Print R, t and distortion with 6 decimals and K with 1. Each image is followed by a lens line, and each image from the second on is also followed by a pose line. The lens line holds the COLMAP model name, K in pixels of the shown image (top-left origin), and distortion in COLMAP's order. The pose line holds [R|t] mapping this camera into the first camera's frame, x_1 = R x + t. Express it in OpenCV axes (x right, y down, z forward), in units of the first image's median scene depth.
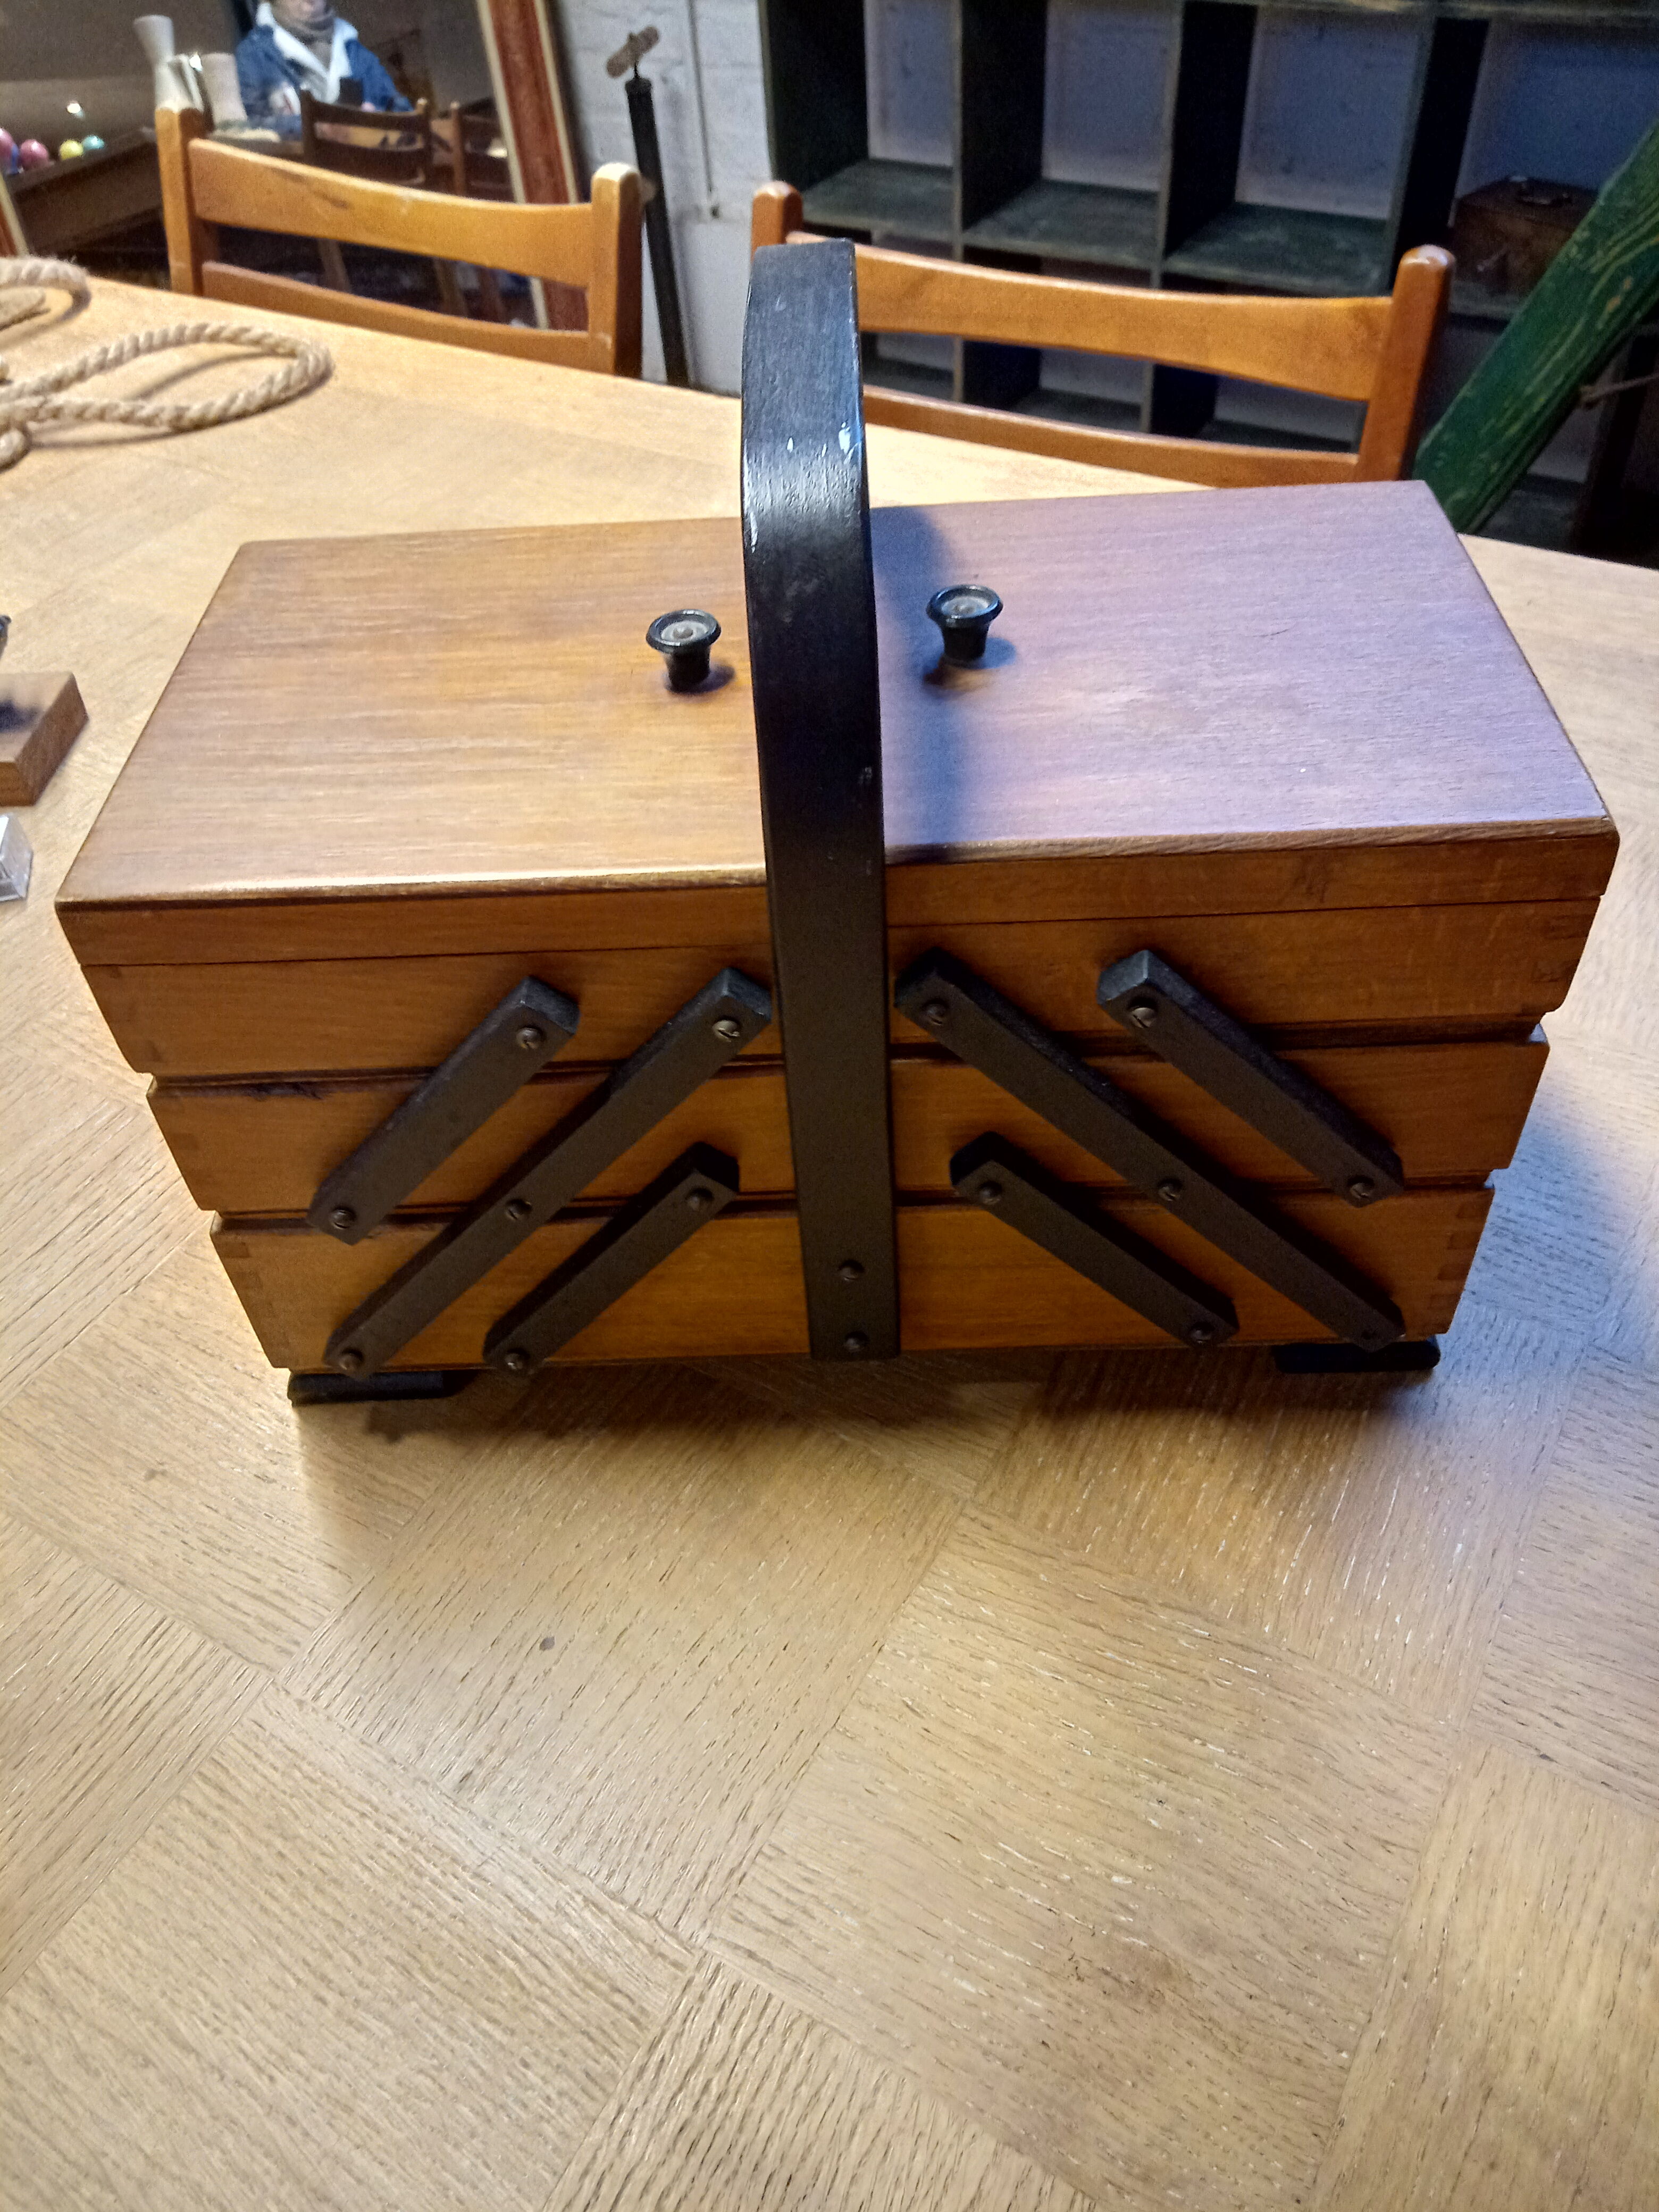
lens RADIAL K [[1648.6, 0, 828.0], [0, 1648.6, 1105.2], [0, 0, 1]] dist [0.018864, -0.003083]
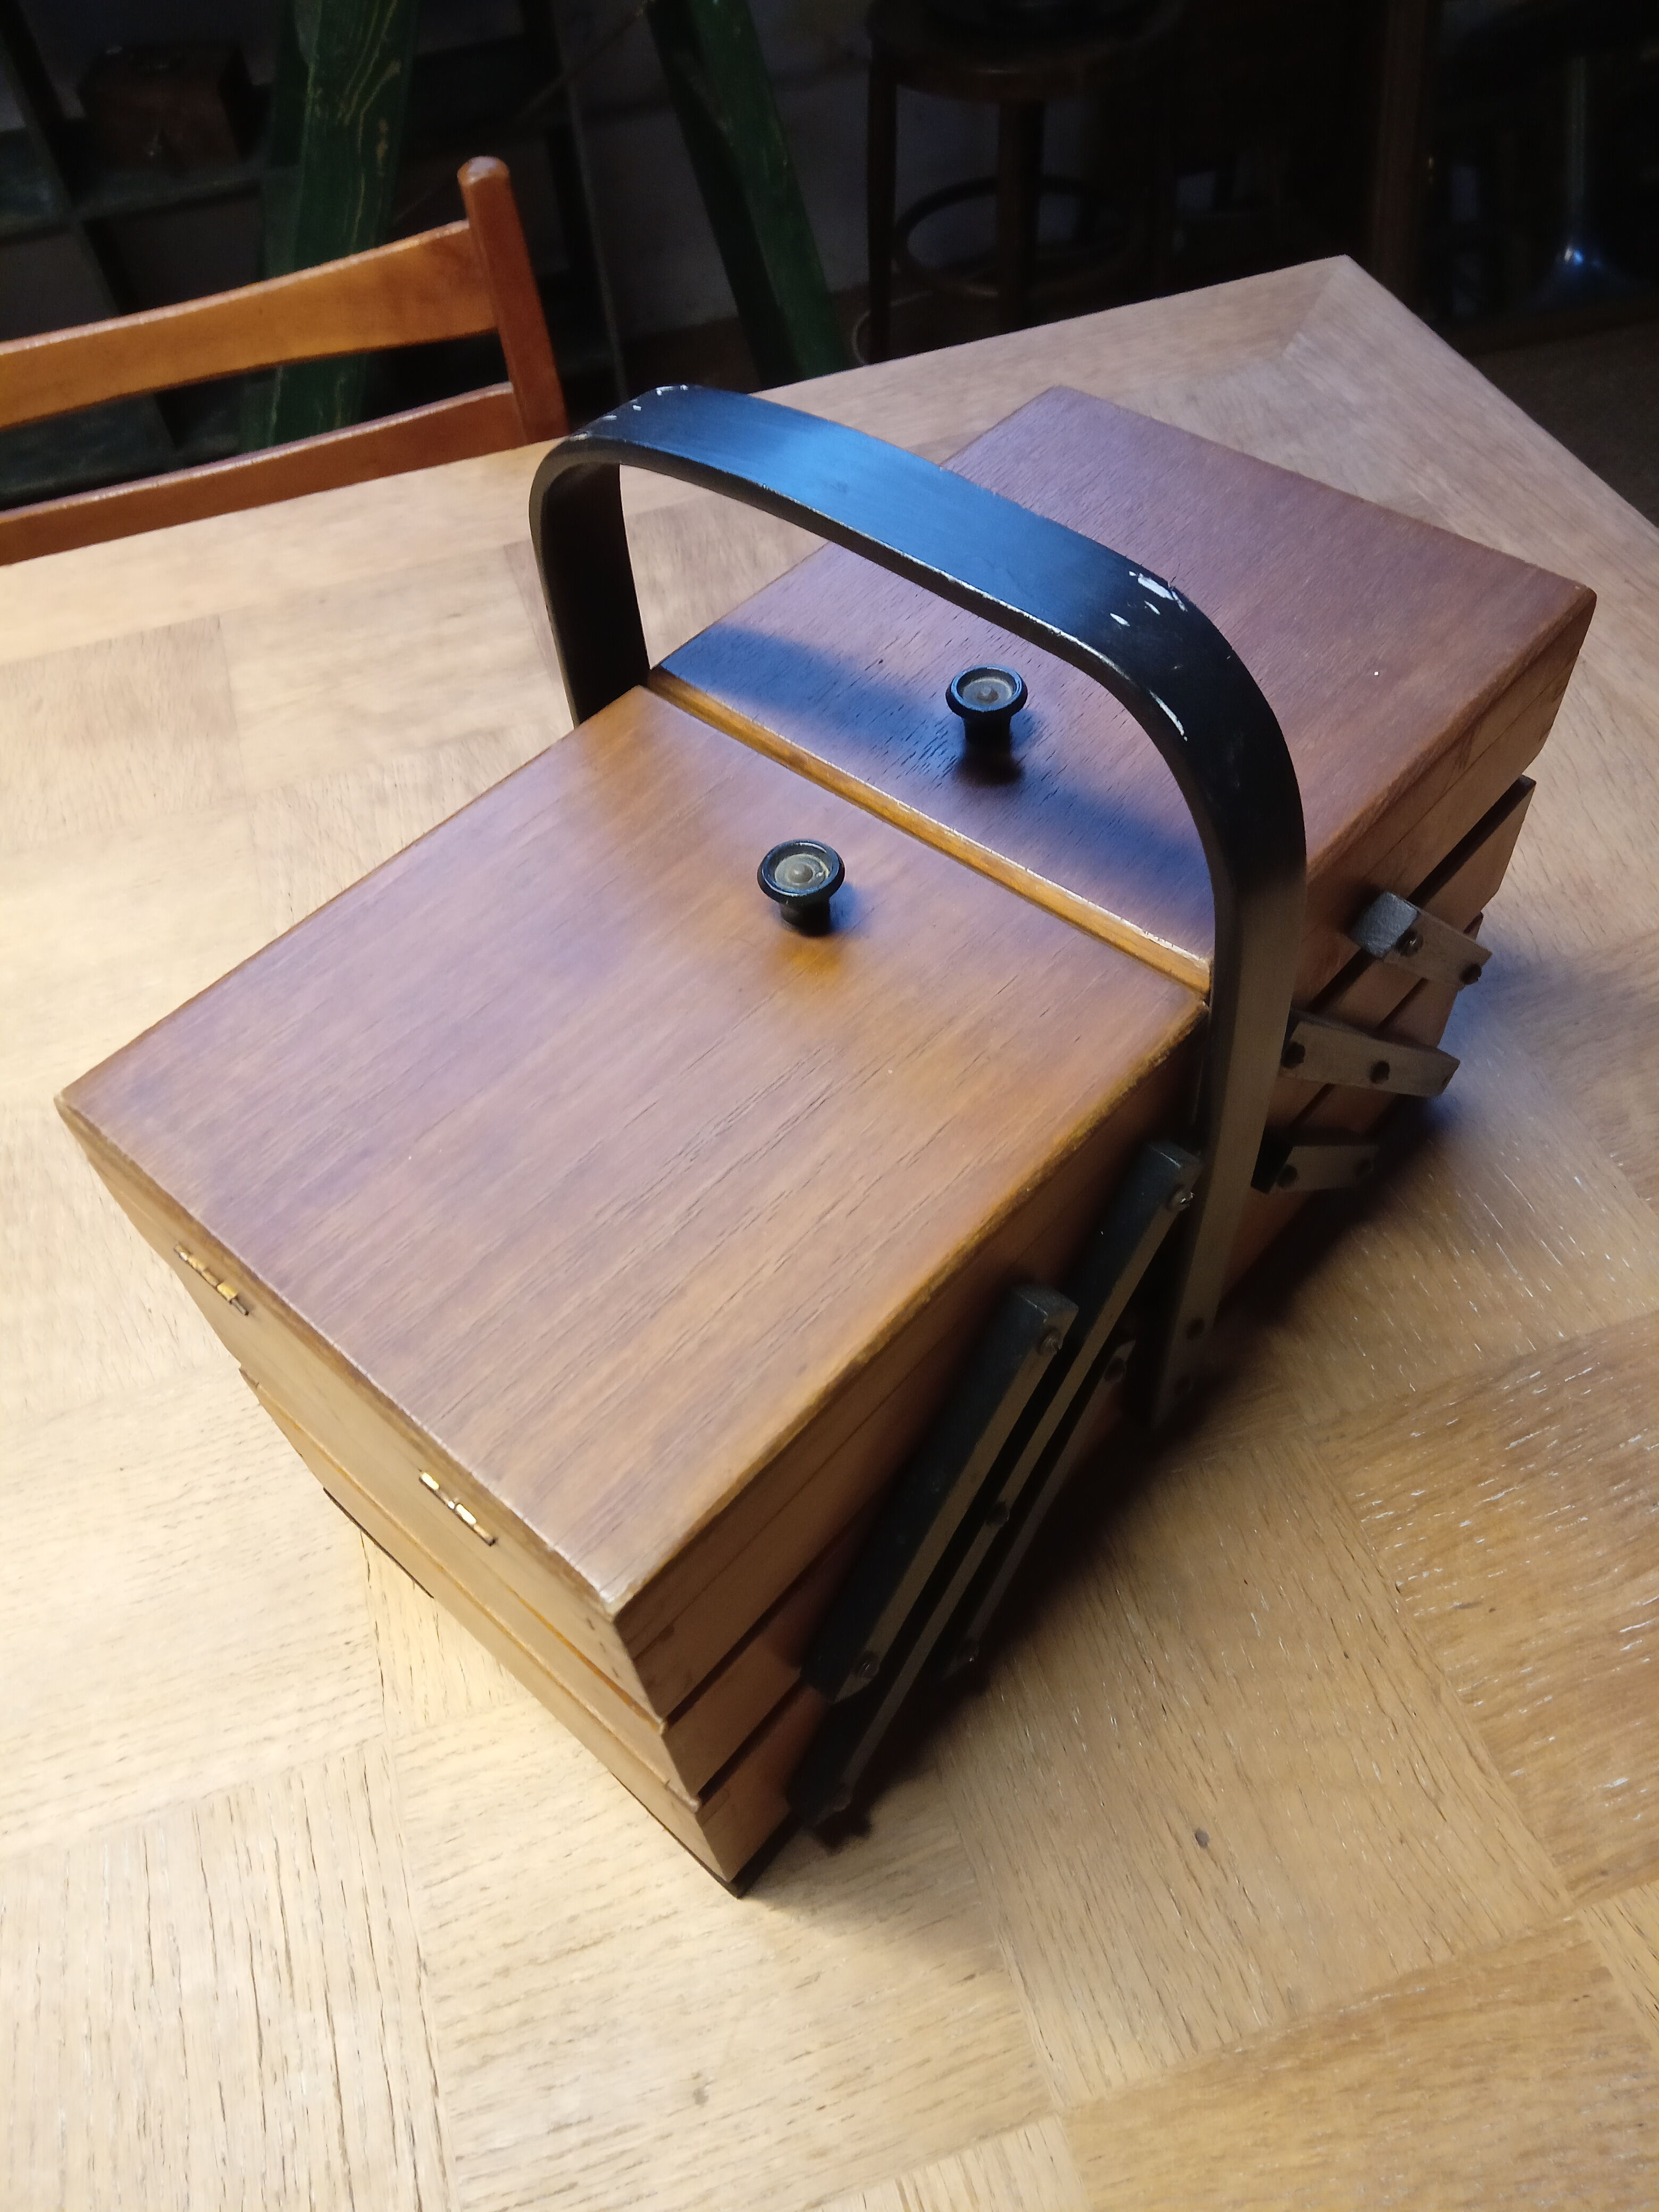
lens RADIAL K [[1648.6, 0, 810.8], [0, 1648.6, 1109.0], [0, 0, 1]] dist [0.018864, -0.003083]
pose [[0.666480, -0.584572, 0.462688, -0.218228], [0.548108, 0.804899, 0.227408, -0.149177], [-0.505354, 0.102040, 0.856858, 0.107951]]
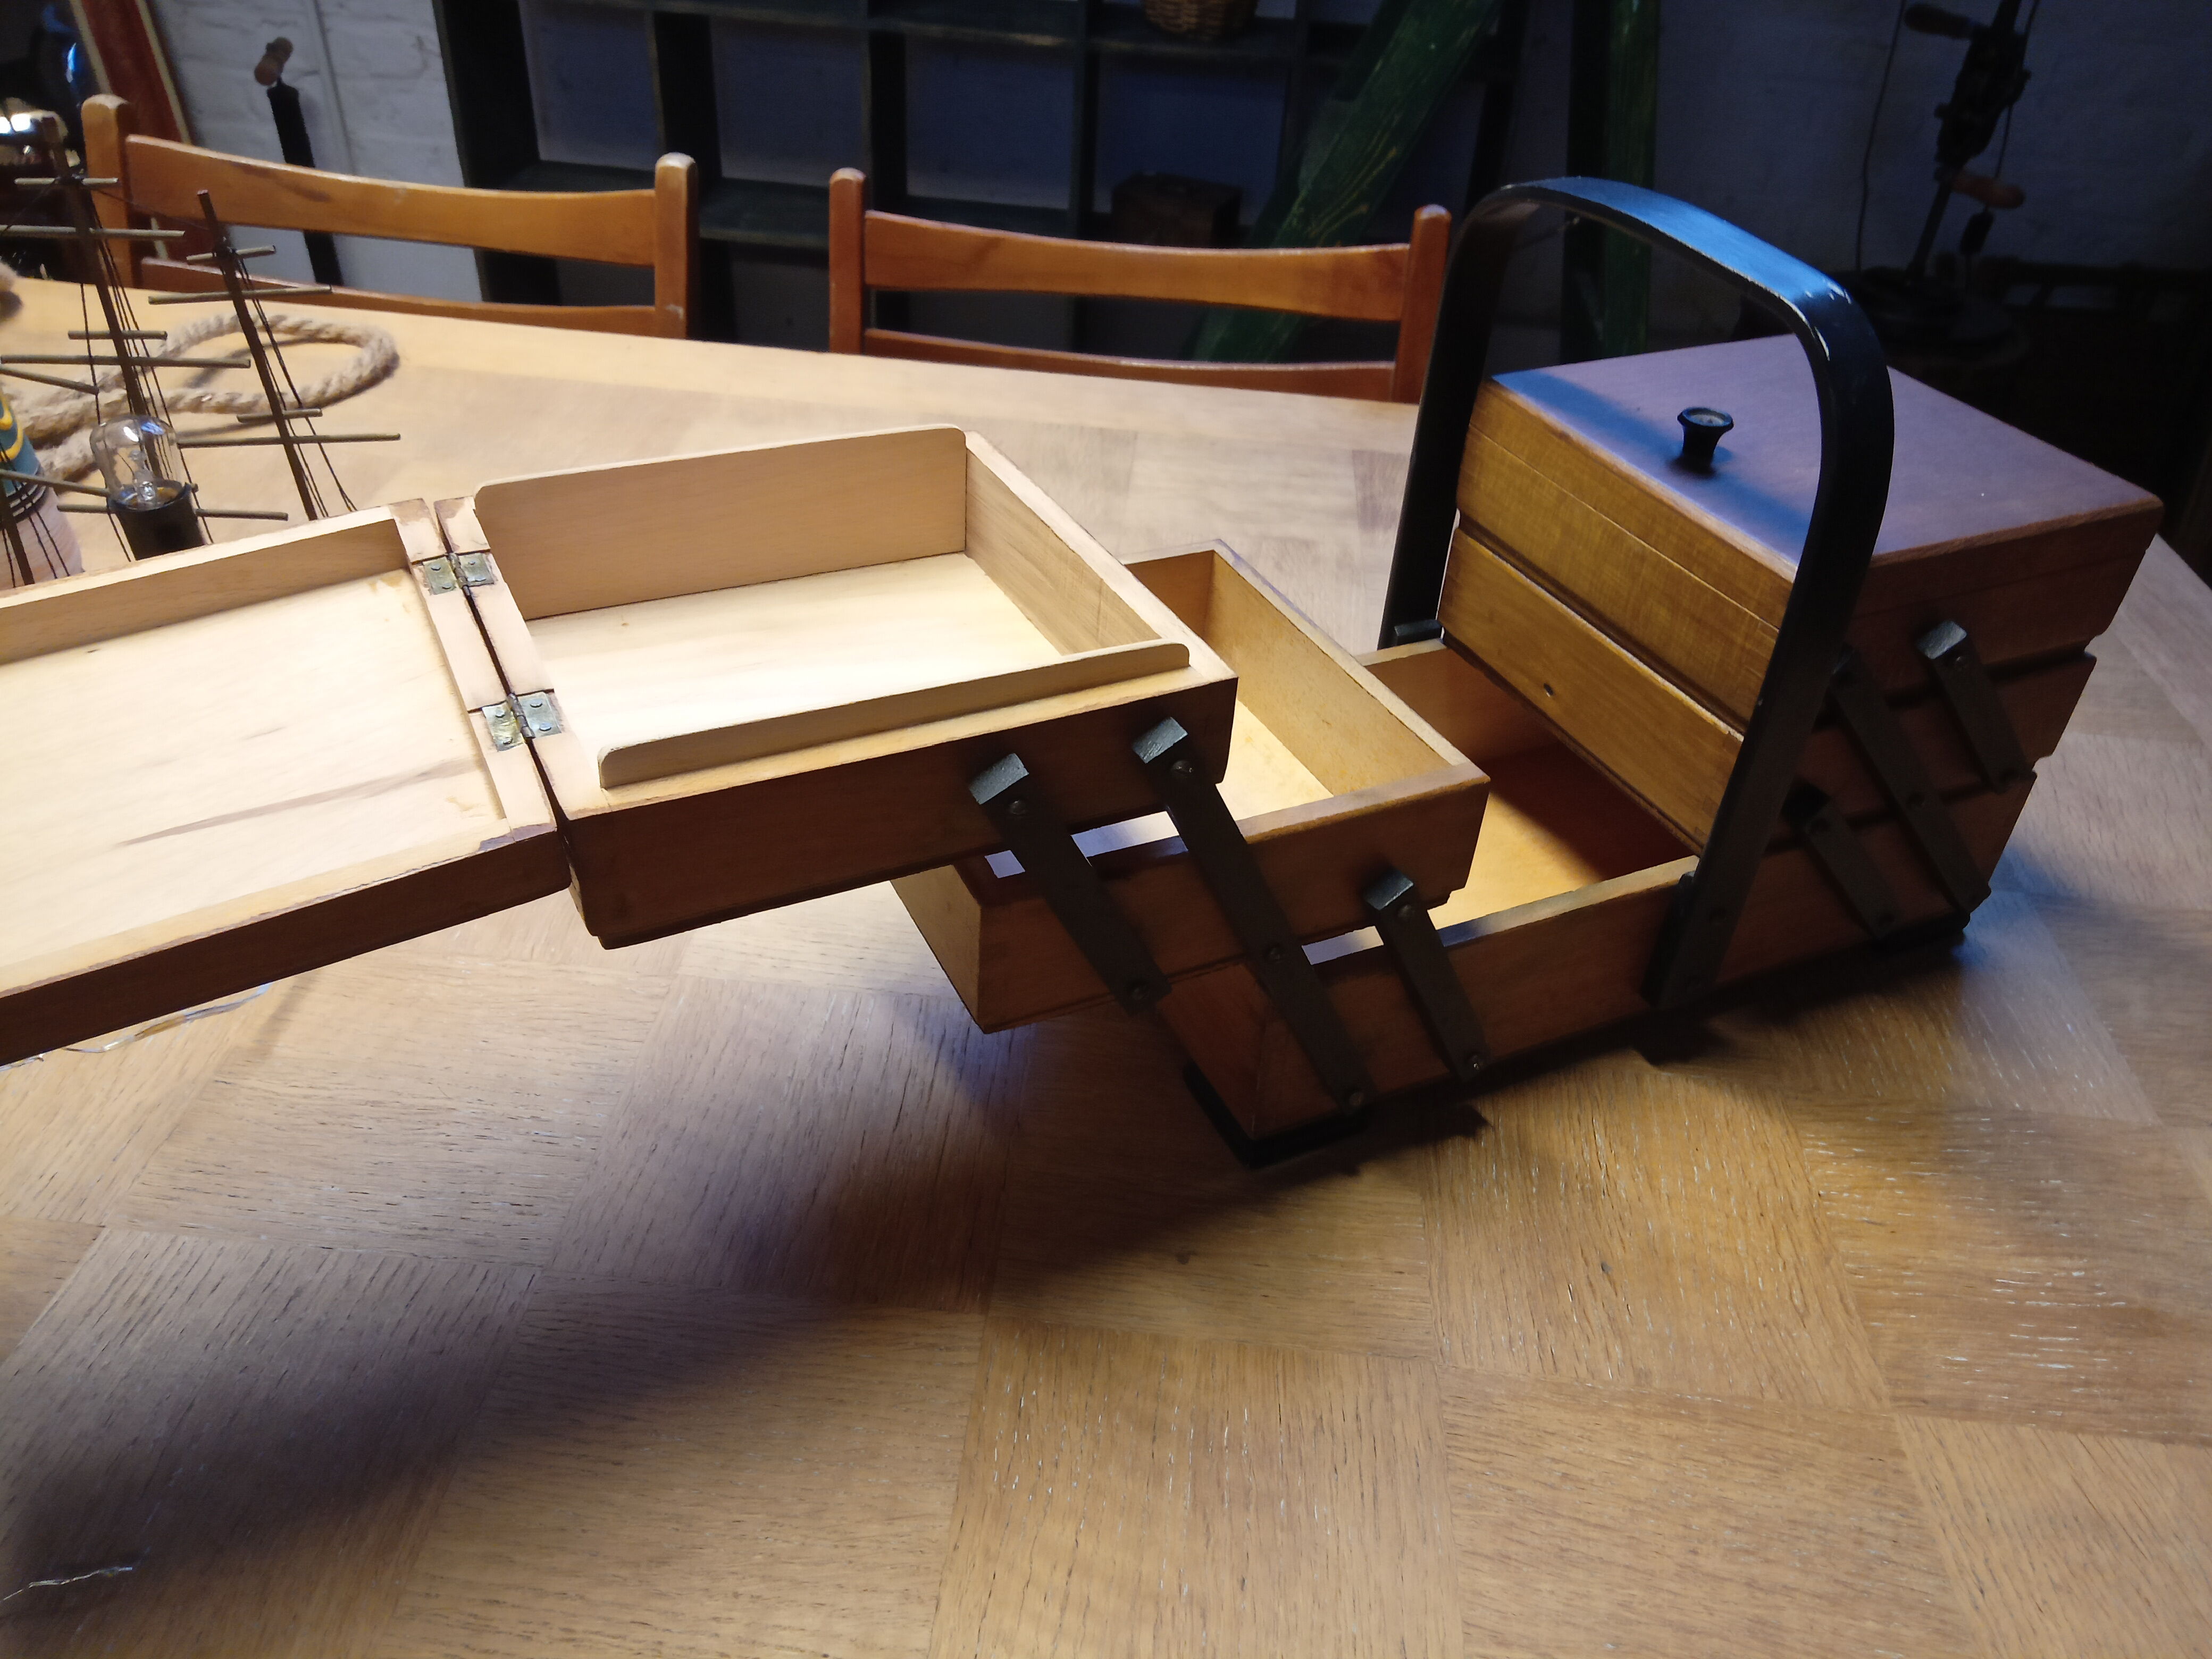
lens RADIAL K [[1648.6, 0, 1110.0], [0, 1648.6, 821.6], [0, 0, 1]] dist [0.018864, -0.003083]
pose [[0.892640, -0.173244, 0.416149, -0.398061], [0.230718, 0.968698, -0.091617, 0.015240], [-0.387251, 0.177794, 0.904669, -0.004531]]
